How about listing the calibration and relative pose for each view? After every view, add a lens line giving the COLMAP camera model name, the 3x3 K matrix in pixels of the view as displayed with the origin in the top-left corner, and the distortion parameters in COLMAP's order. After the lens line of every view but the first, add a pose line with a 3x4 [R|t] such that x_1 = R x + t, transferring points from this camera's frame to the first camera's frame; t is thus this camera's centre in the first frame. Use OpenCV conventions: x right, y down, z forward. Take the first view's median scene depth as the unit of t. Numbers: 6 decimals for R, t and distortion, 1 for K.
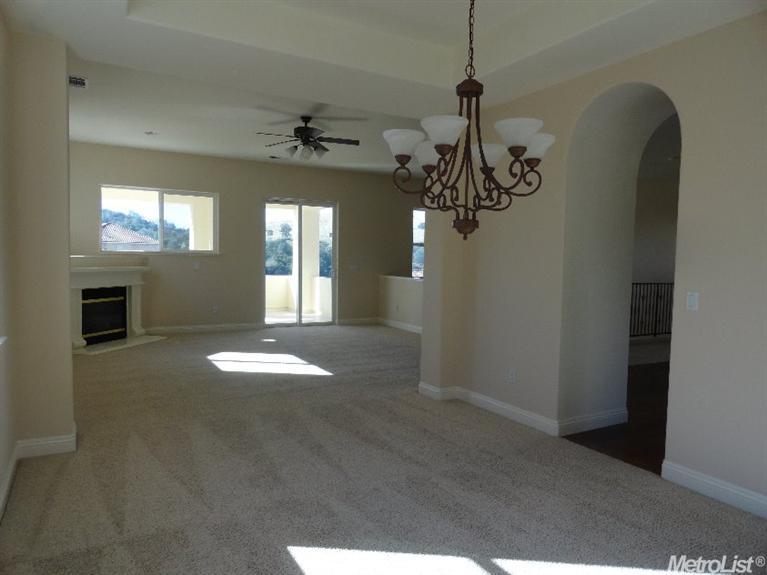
lens RADIAL K [[543.4, 0, 385.0], [0, 543.4, 284.5], [0, 0, 1]] dist [0.008760, 0.000310]
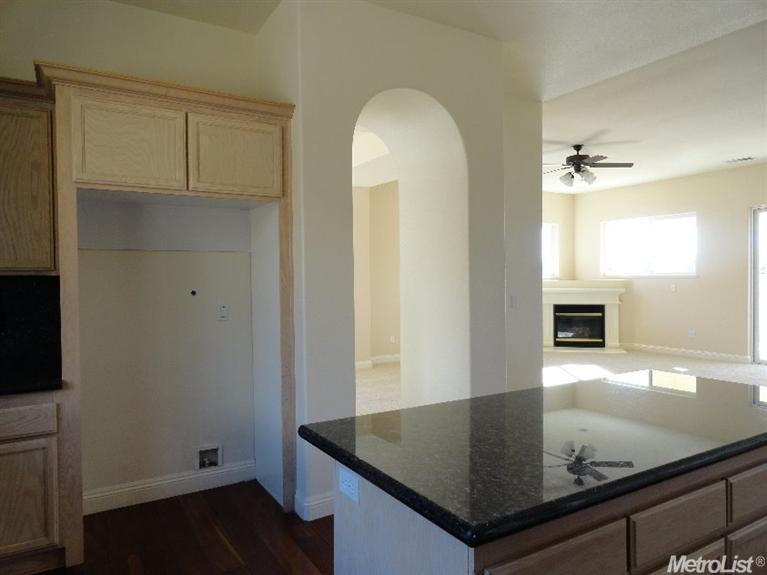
lens RADIAL K [[543.4, 0, 385.5], [0, 543.4, 287.0], [0, 0, 1]] dist [0.008760, 0.000310]
pose [[0.022482, 0.002510, -0.999744, 0.707666], [-0.036774, 0.999322, 0.001682, -0.019634], [0.999071, 0.036727, 0.022559, 0.490665]]
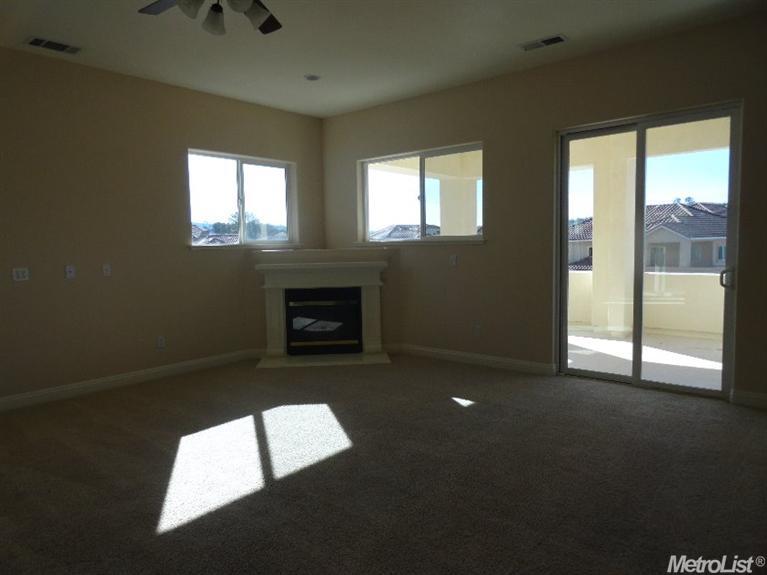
lens RADIAL K [[543.4, 0, 384.7], [0, 543.4, 288.0], [0, 0, 1]] dist [0.008760, 0.000310]
pose [[0.321311, 0.053988, -0.945434, 0.270489], [-0.022421, 0.998527, 0.049400, -0.034592], [0.946708, 0.005325, 0.322048, 0.781387]]
